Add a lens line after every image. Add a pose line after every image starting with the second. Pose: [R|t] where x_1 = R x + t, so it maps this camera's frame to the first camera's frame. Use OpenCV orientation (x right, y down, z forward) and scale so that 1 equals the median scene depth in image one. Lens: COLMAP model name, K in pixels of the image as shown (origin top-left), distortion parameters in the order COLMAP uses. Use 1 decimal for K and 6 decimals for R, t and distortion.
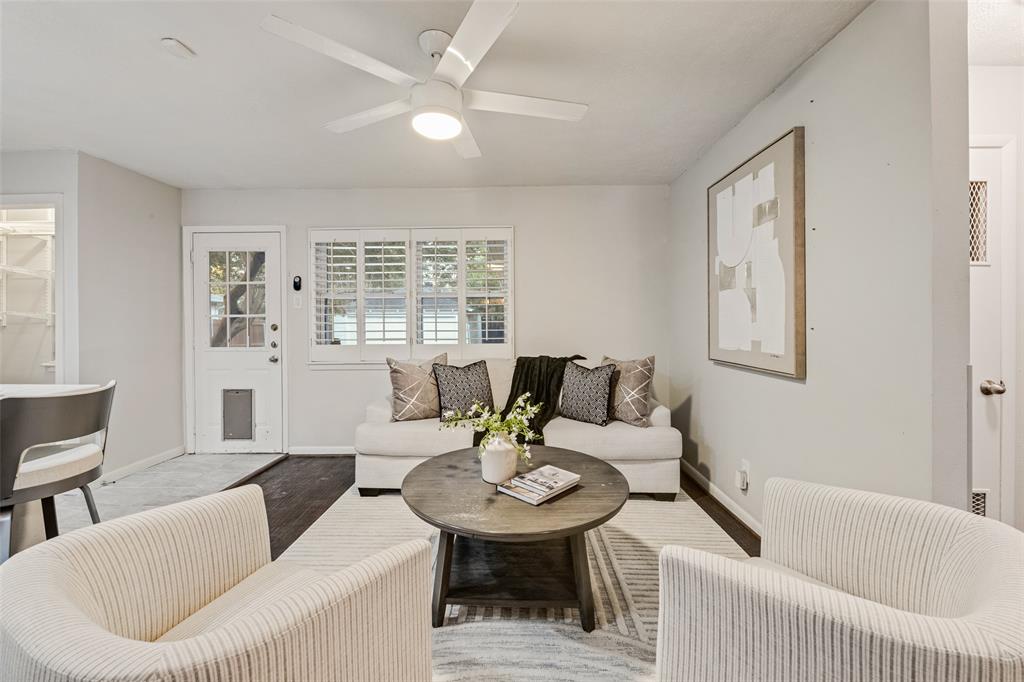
lens RADIAL K [[416.4, 0, 510.2], [0, 416.4, 321.8], [0, 0, 1]] dist [0.000337, 0.000040]
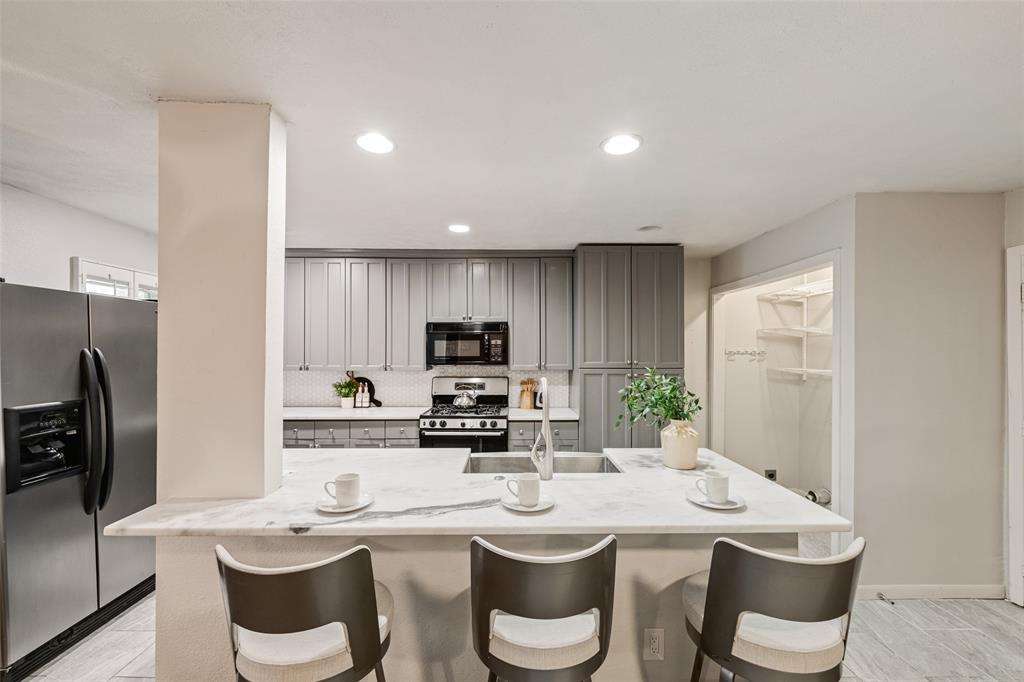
lens RADIAL K [[410.0, 0, 510.6], [0, 410.0, 353.1], [0, 0, 1]] dist [-0.001458, -0.000379]
pose [[0.020211, 0.006388, -0.999775, -0.170126], [-0.005032, 0.999968, 0.006287, -0.068041], [0.999783, 0.004904, 0.020242, 0.223646]]
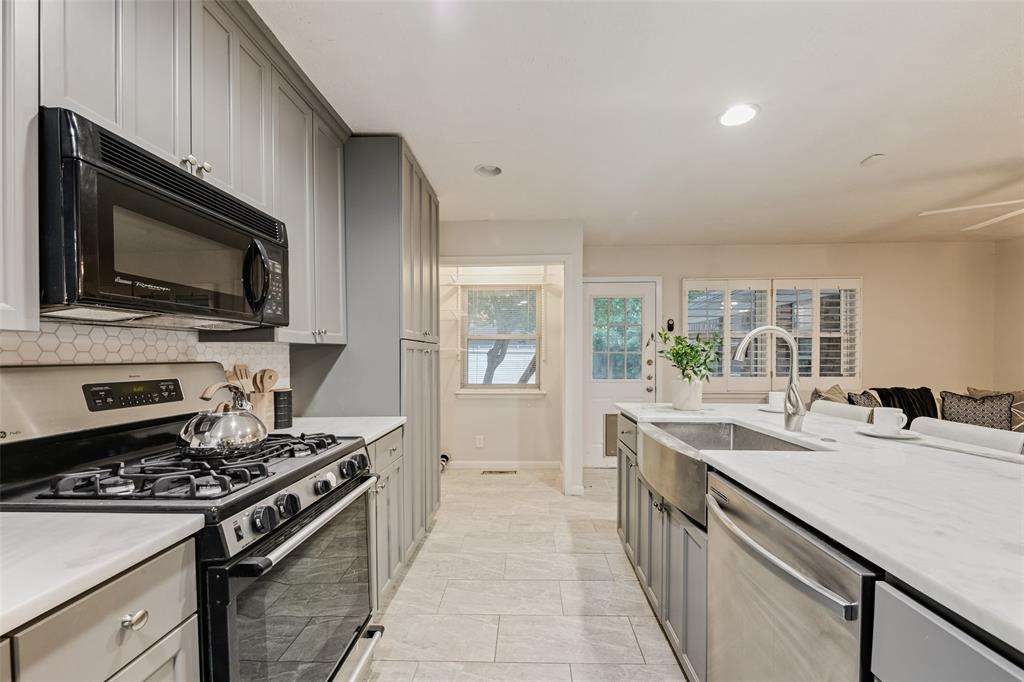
lens RADIAL K [[405.6, 0, 513.3], [0, 405.6, 362.4], [0, 0, 1]] dist [0.000541, 0.000013]
pose [[0.999648, 0.003725, -0.026275, -0.975679], [-0.003498, 0.999956, 0.008677, 0.005197], [0.026306, -0.008582, 0.999617, -0.172243]]
